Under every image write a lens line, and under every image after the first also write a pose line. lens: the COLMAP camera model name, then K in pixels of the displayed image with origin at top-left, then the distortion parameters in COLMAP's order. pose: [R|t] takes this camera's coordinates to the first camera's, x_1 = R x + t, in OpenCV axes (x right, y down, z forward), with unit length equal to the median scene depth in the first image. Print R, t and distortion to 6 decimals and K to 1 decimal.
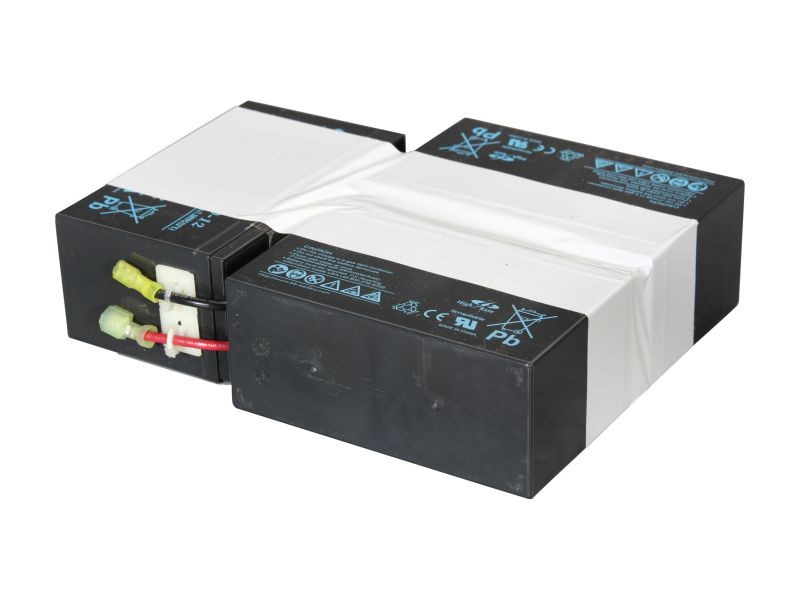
lens RADIAL K [[2309.4, 0, 400.0], [0, 2309.4, 300.0], [0, 0, 1]] dist [-0.126405, -0.557837]
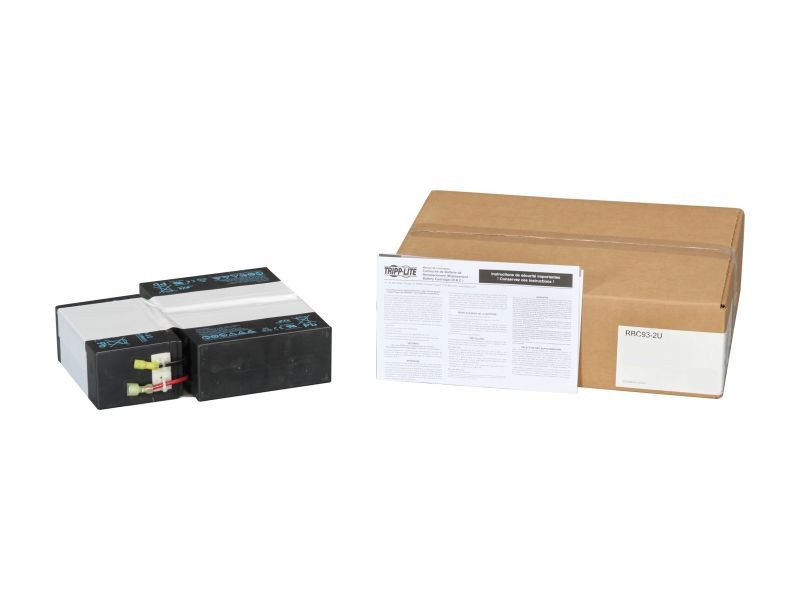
lens RADIAL K [[2309.4, 0, 400.0], [0, 2309.4, 300.0], [0, 0, 1]] dist [-0.126405, -0.557837]
pose [[0.571623, -0.254359, 0.780095, -1.772341], [0.351927, 0.934850, 0.046940, -0.088999], [-0.741212, 0.247704, 0.623897, -0.660134]]
